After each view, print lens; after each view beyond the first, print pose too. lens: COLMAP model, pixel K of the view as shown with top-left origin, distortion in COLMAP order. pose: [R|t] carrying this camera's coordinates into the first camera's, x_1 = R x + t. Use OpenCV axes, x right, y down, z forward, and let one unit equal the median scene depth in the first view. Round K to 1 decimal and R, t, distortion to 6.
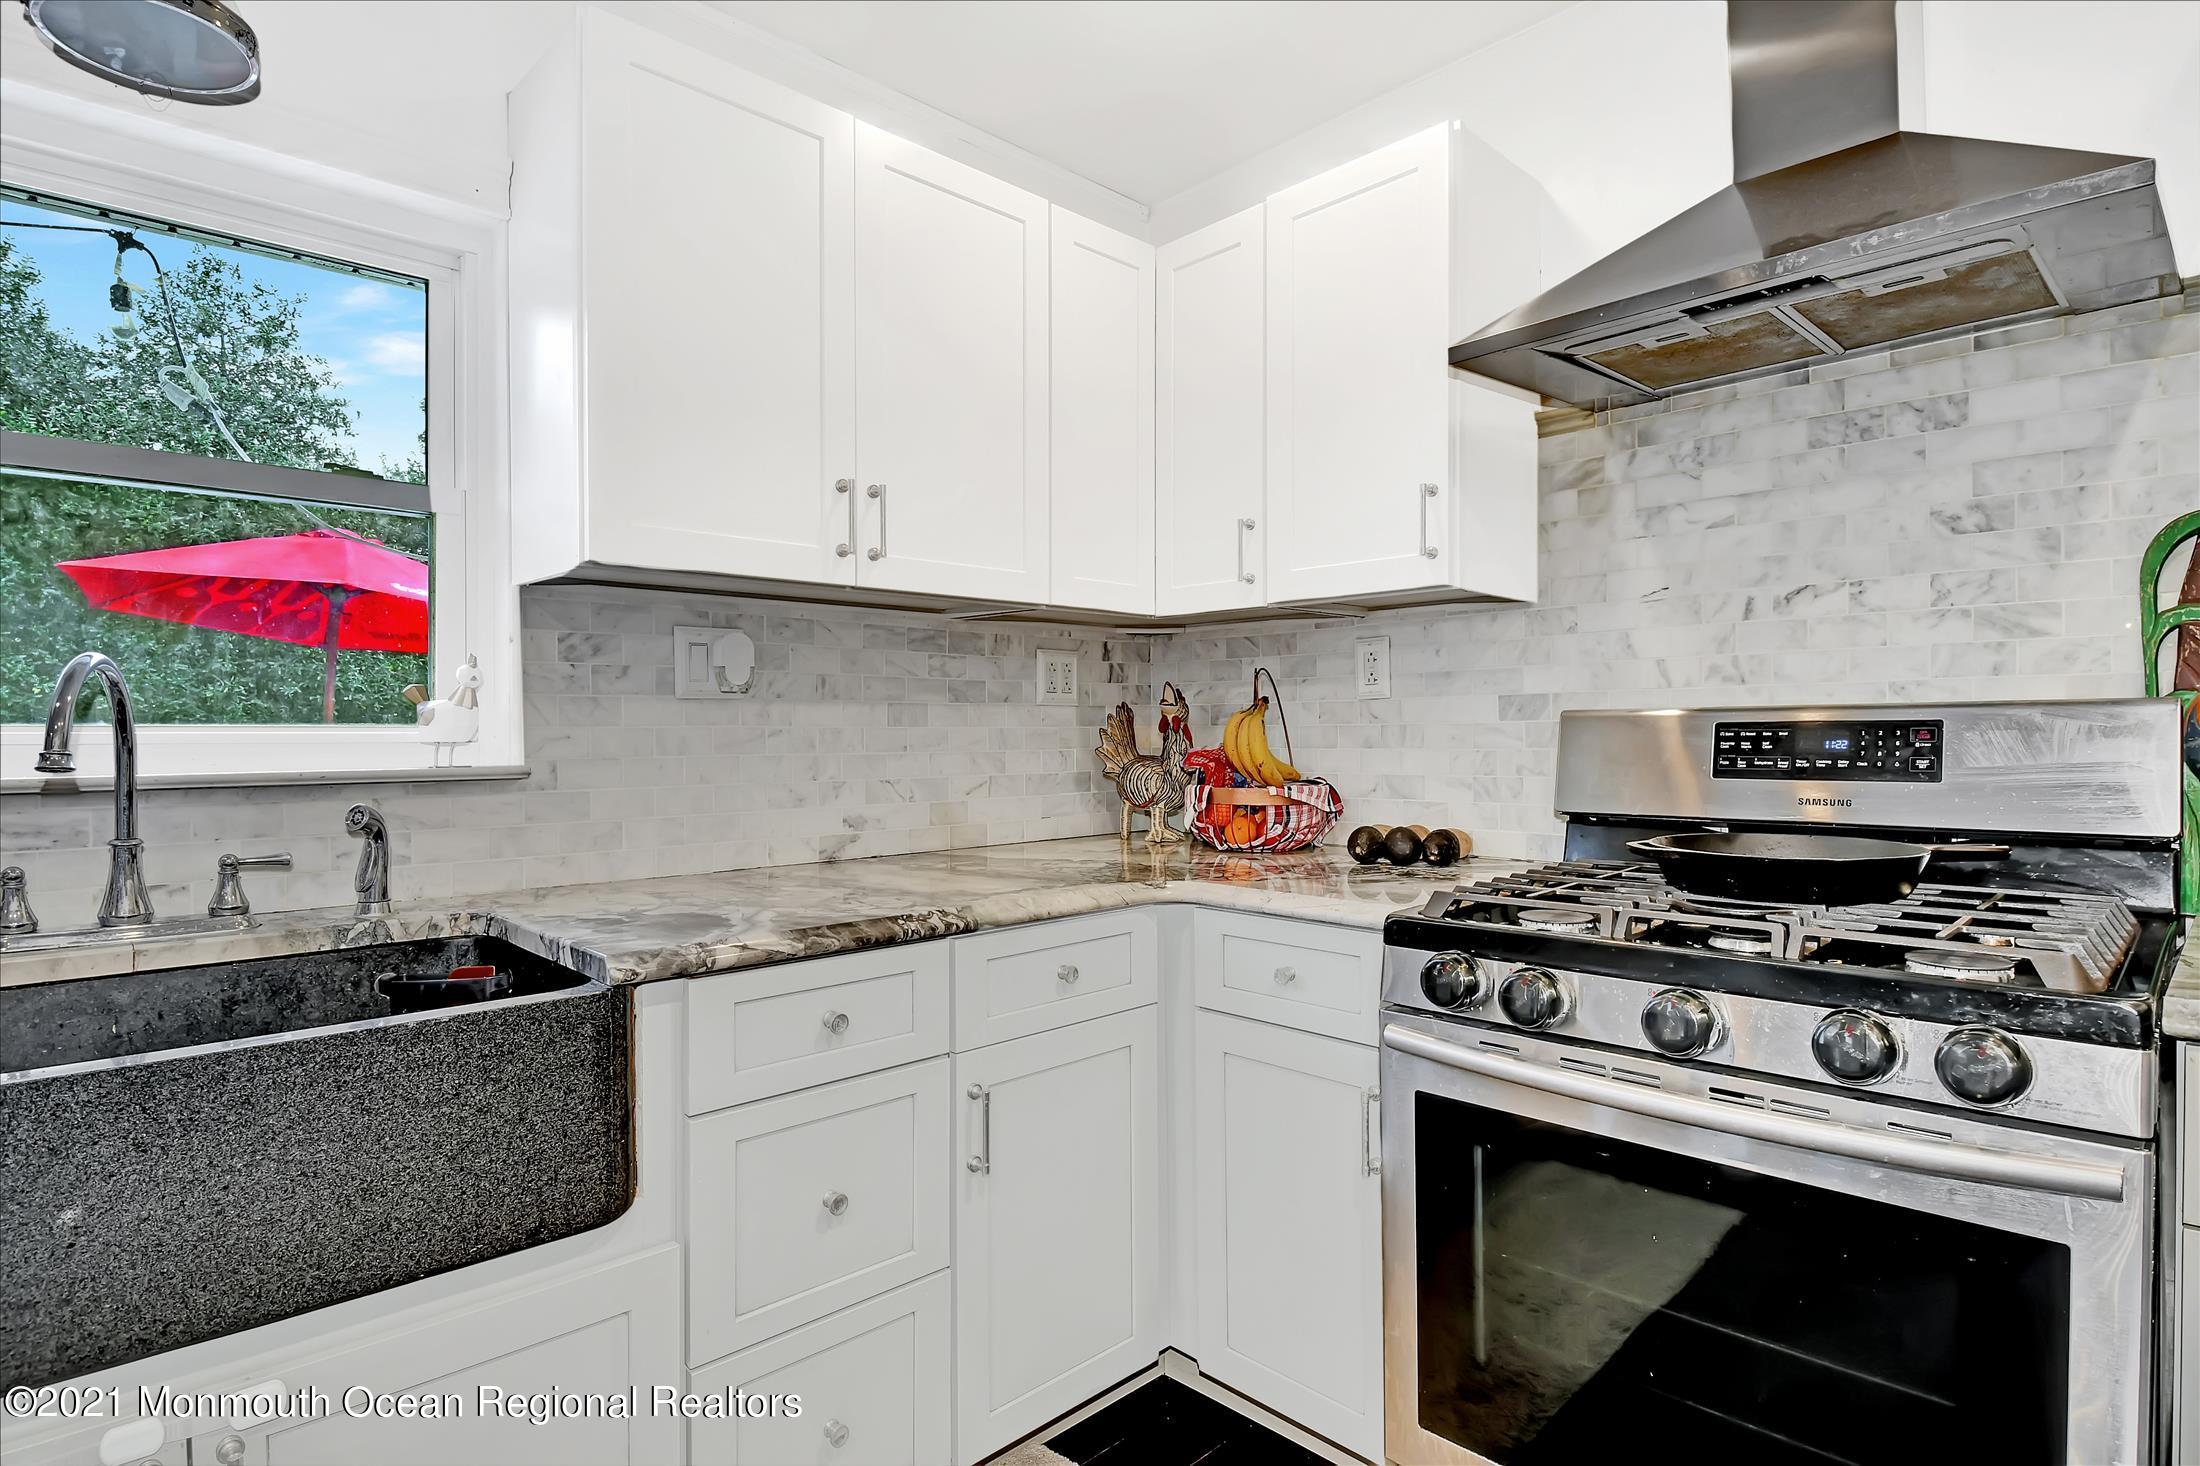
lens RADIAL K [[1136.9, 0, 1106.2], [0, 1136.9, 732.5], [0, 0, 1]] dist [0.013978, -0.024871]
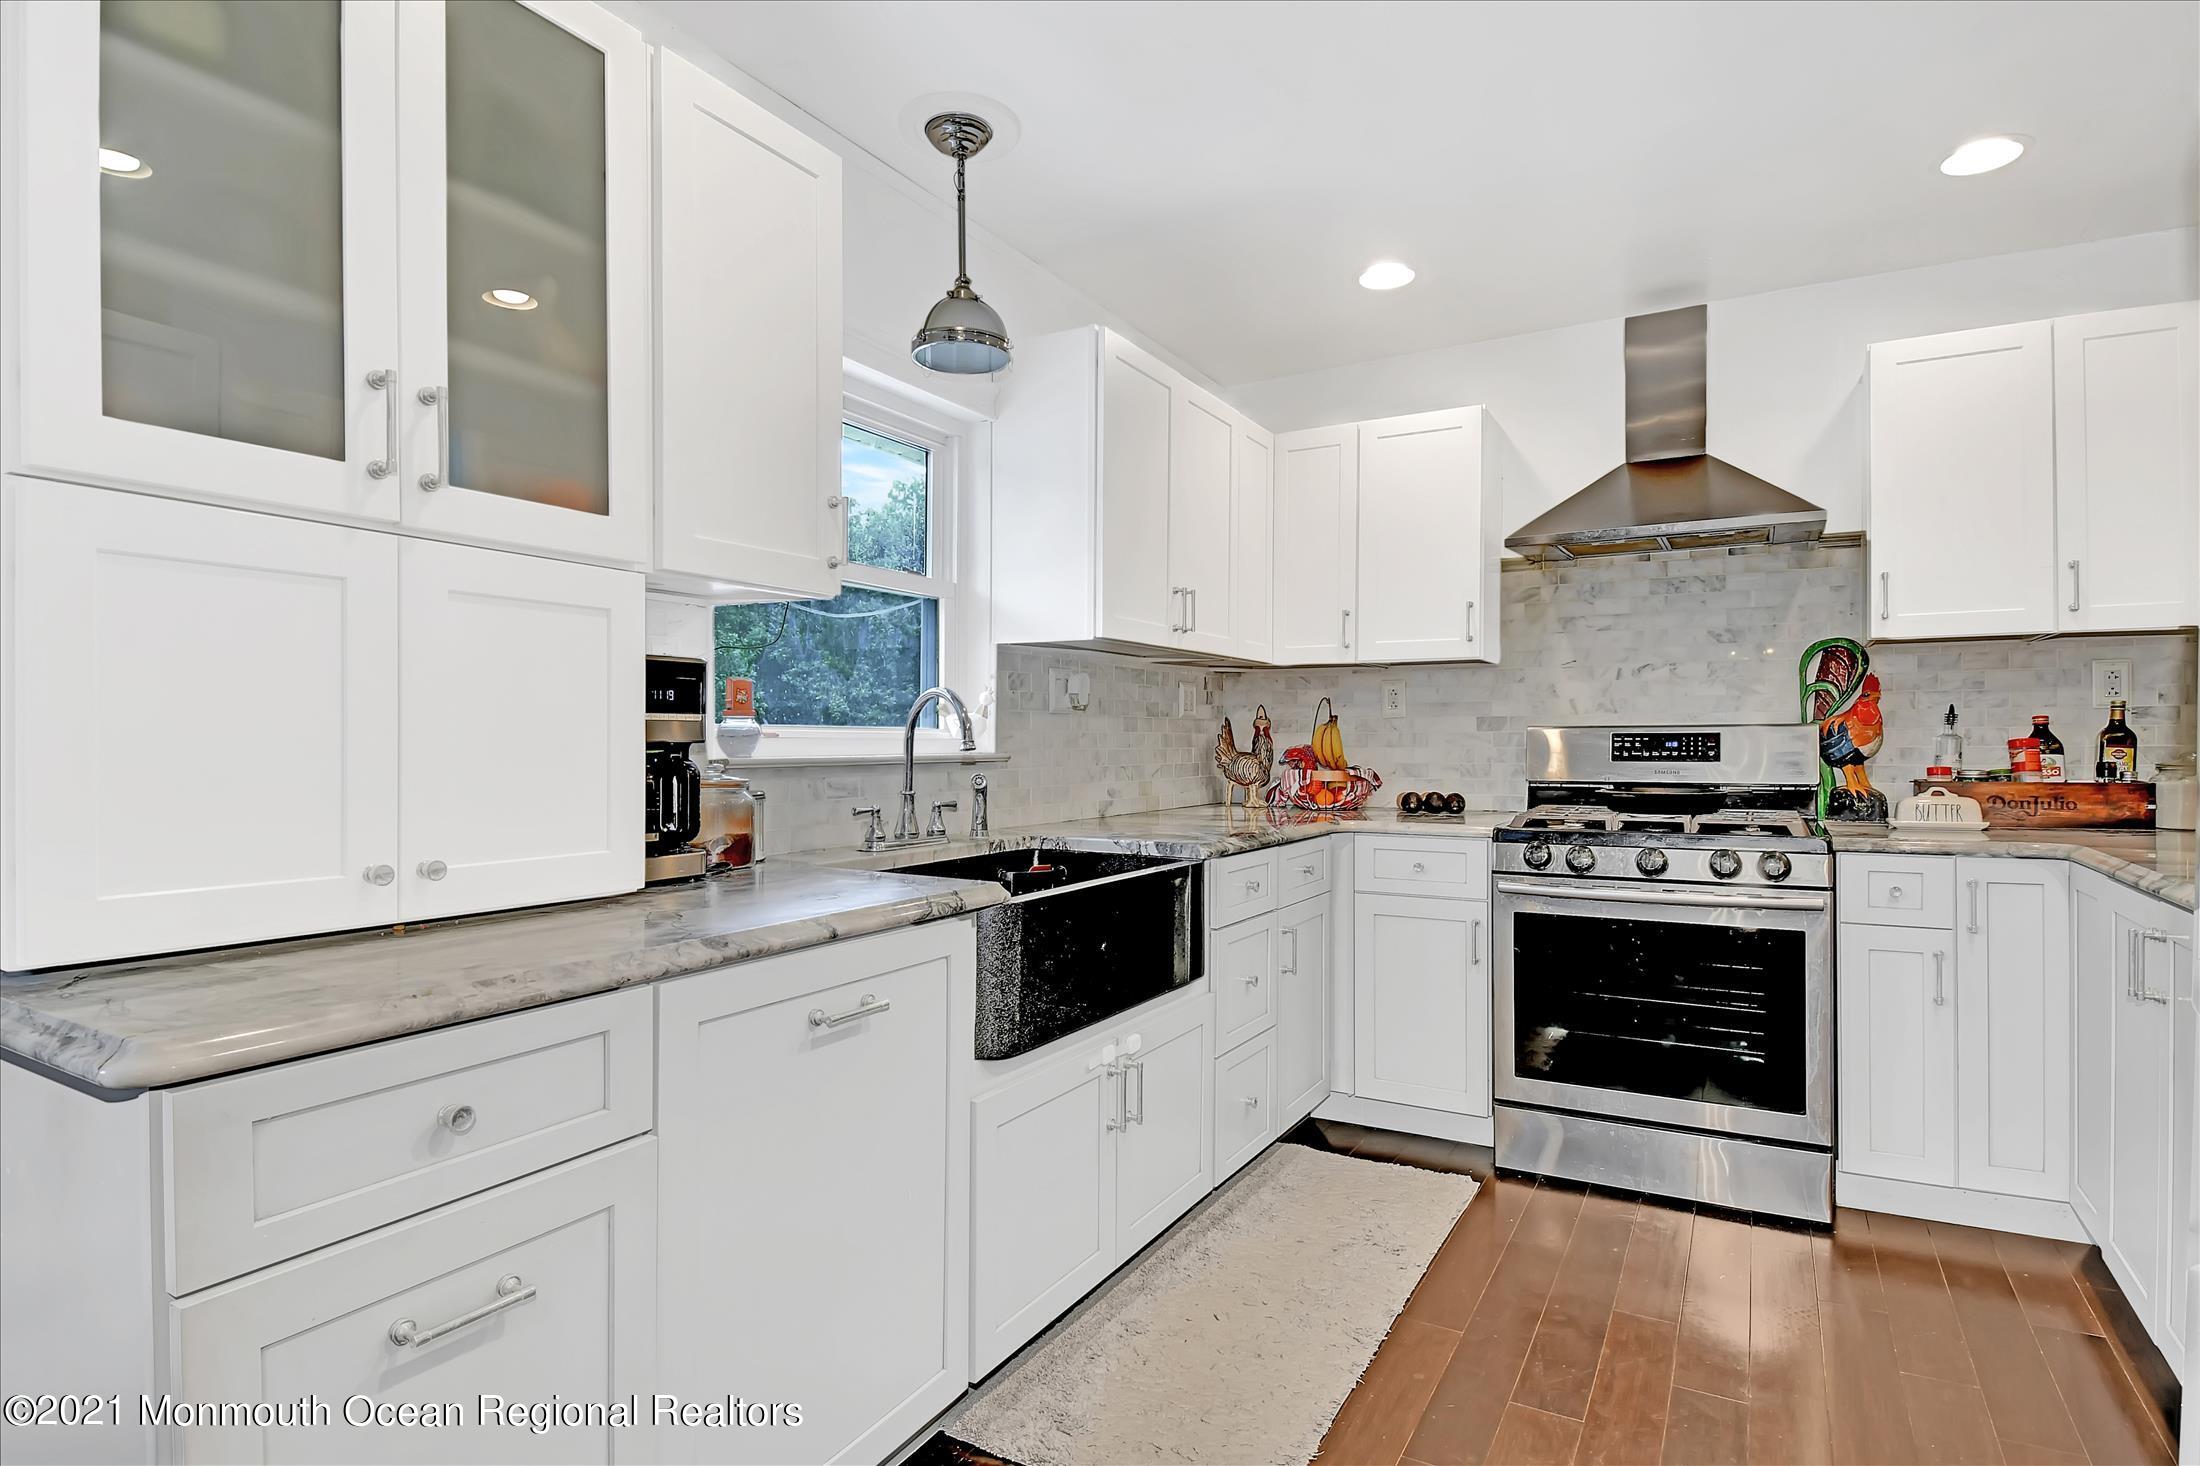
lens RADIAL K [[1136.9, 0, 1106.2], [0, 1136.9, 732.5], [0, 0, 1]] dist [0.013978, -0.024871]
pose [[0.961383, 0.008345, 0.275087, -0.867974], [-0.006012, 0.999938, -0.009322, 0.014037], [-0.275148, 0.007309, 0.961374, -0.664645]]
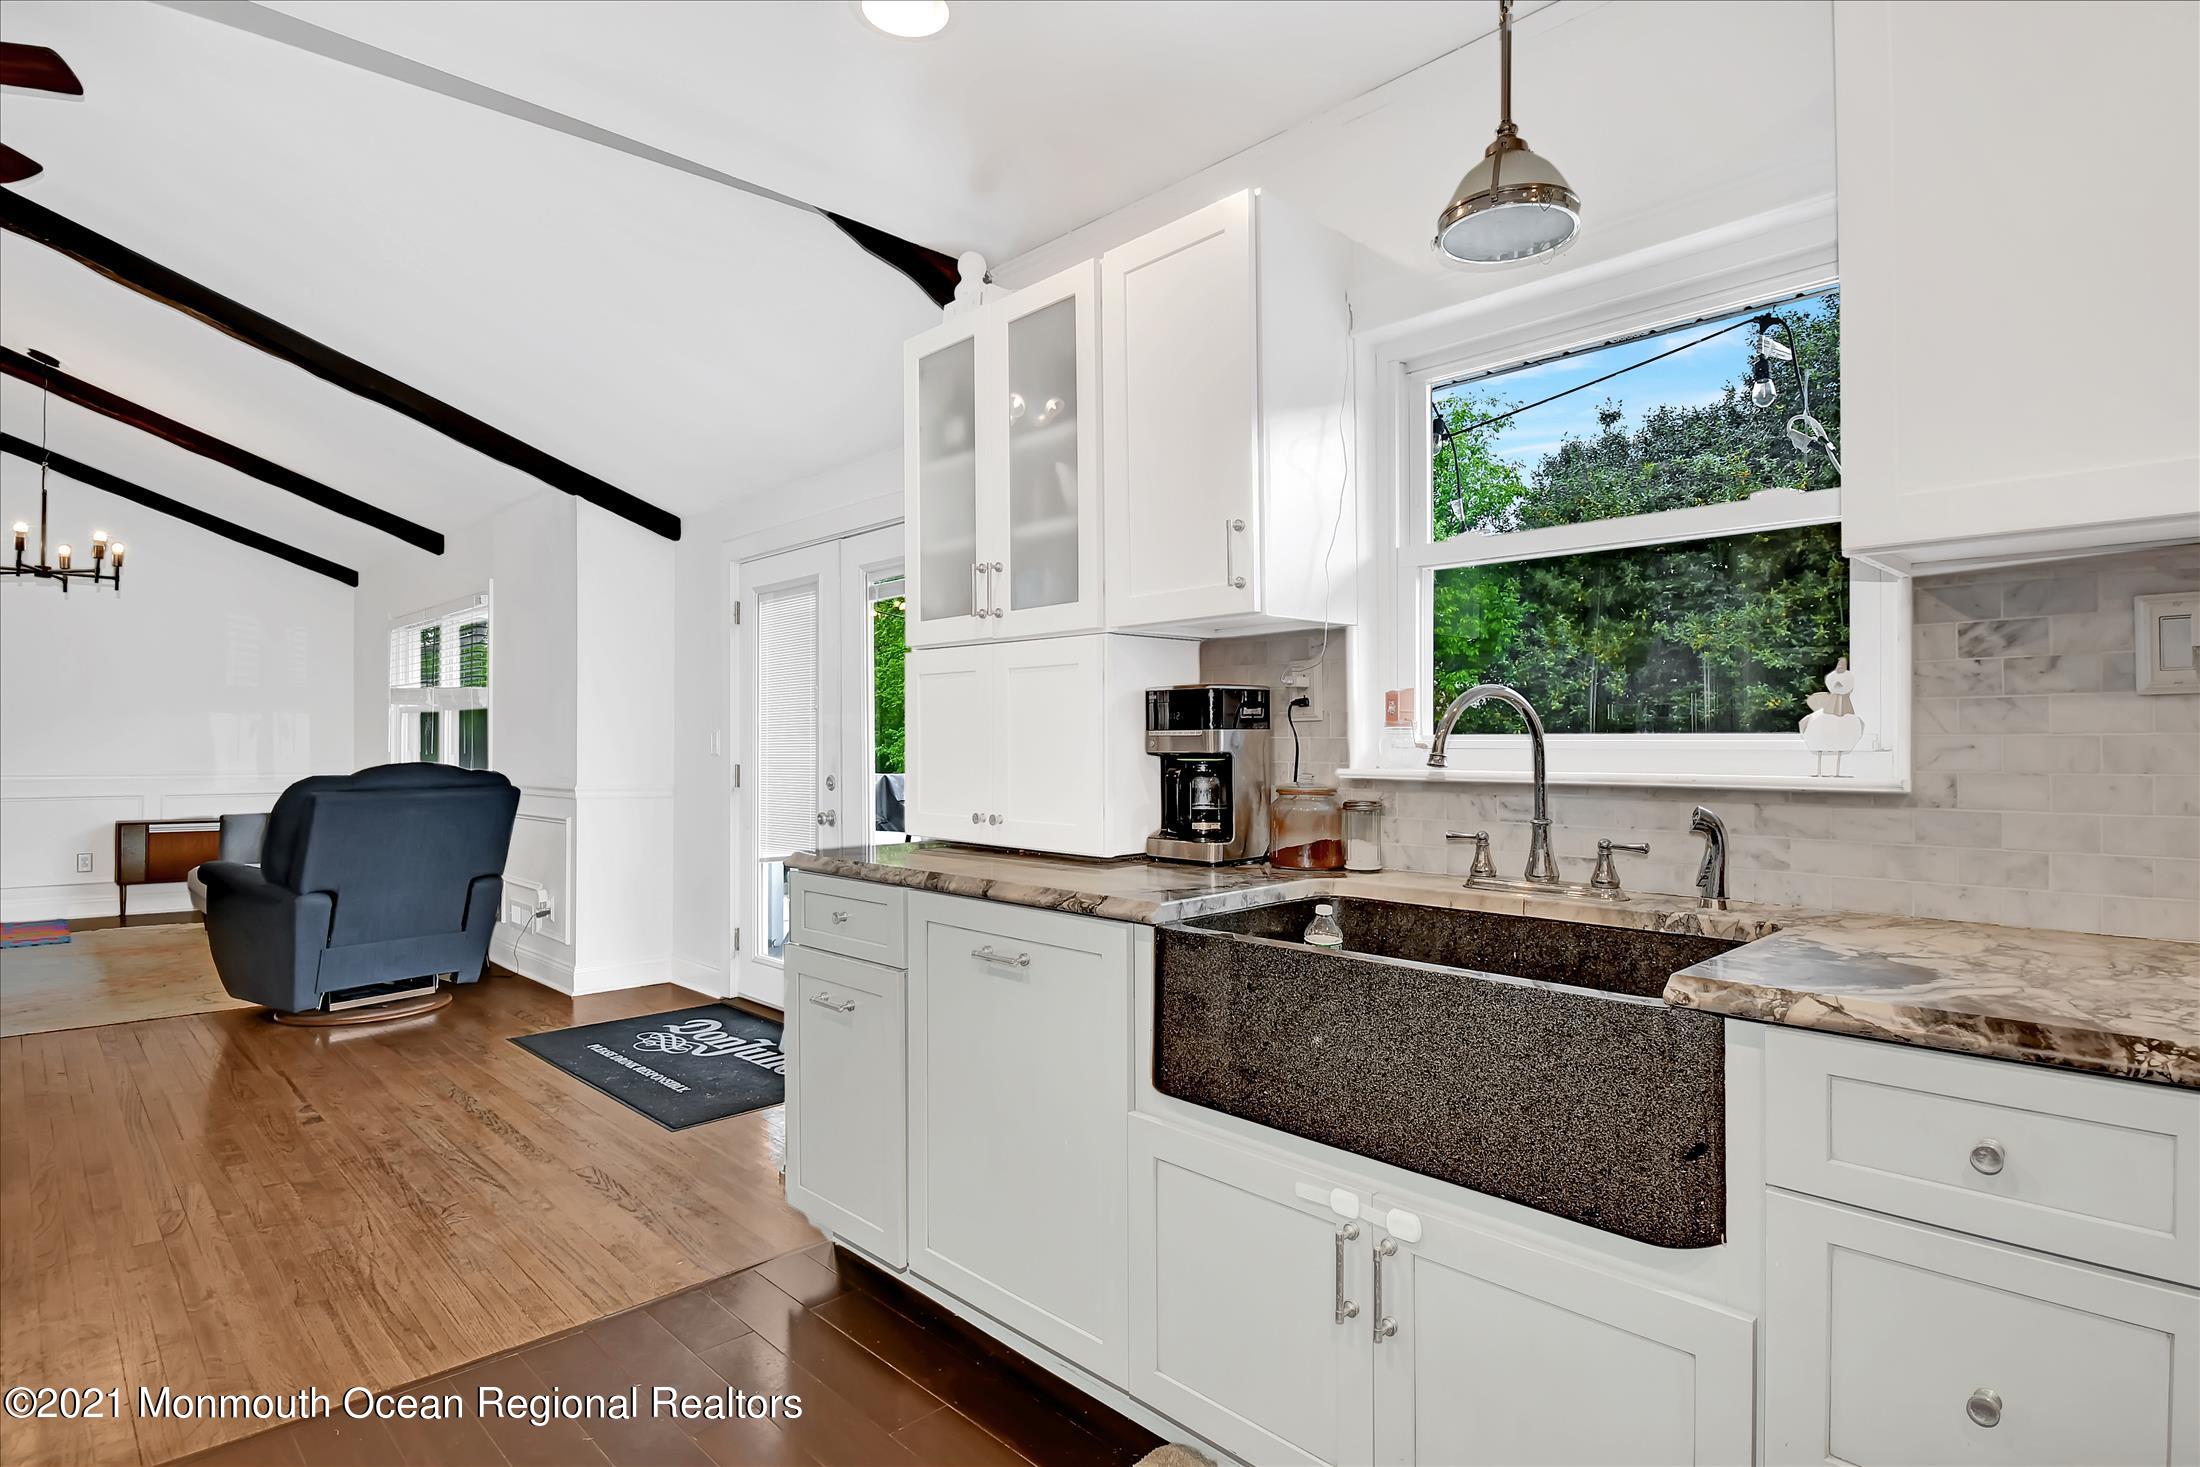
lens RADIAL K [[1136.9, 0, 1106.2], [0, 1136.9, 733.0], [0, 0, 1]] dist [0.013978, -0.024871]
pose [[-0.004462, -0.002114, -0.999988, 0.407247], [0.000771, 0.999997, -0.002118, -0.005247], [0.999990, -0.000780, -0.004460, 0.398797]]
